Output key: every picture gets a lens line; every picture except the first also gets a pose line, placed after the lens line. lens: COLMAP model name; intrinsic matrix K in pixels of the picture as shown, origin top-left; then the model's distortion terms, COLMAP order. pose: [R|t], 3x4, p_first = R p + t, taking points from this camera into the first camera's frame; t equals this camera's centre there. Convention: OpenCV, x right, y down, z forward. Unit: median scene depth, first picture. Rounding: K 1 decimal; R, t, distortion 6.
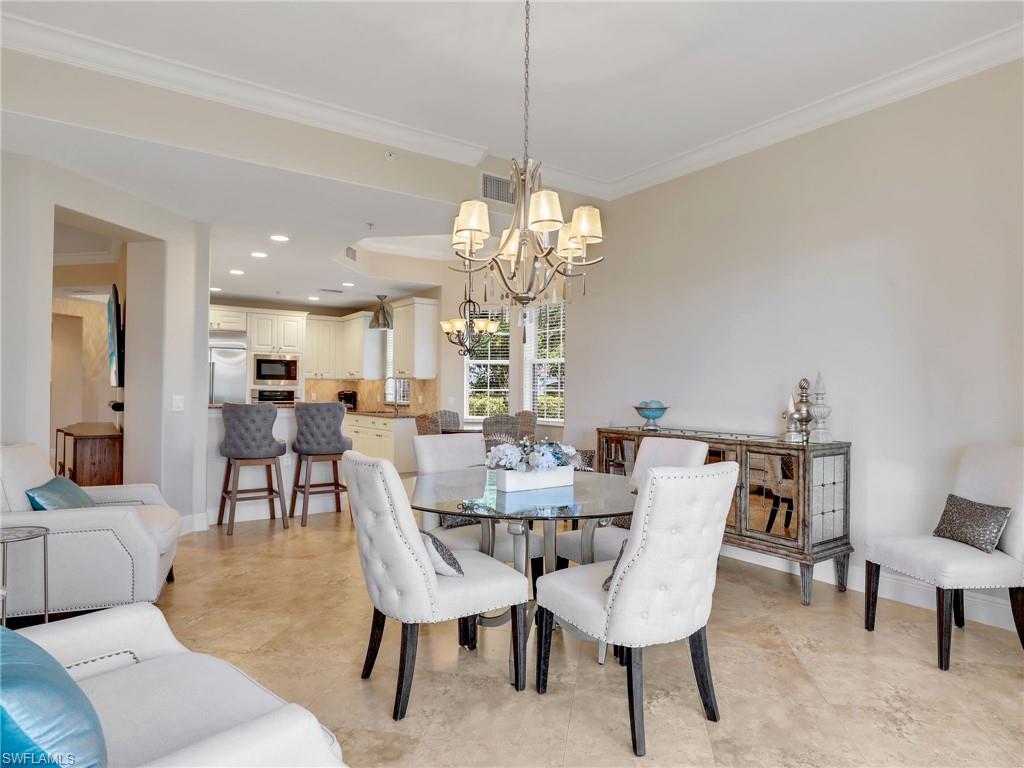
lens RADIAL K [[561.5, 0, 512.0], [0, 561.5, 384.0], [0, 0, 1]] dist [-0.040132, -0.000662]
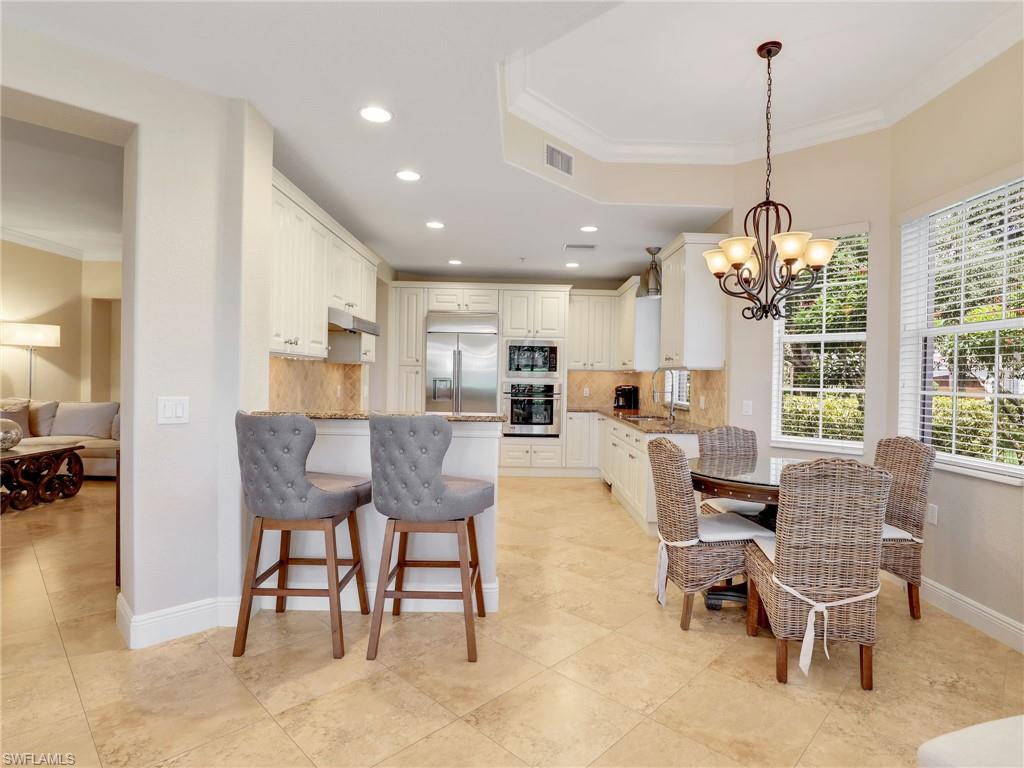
lens RADIAL K [[561.5, 0, 512.0], [0, 561.5, 384.0], [0, 0, 1]] dist [-0.040132, -0.000662]
pose [[0.833717, 0.012506, -0.552051, 0.003554], [-0.004986, 0.999873, 0.015120, -0.001156], [0.552170, -0.009853, 0.833673, 0.342431]]
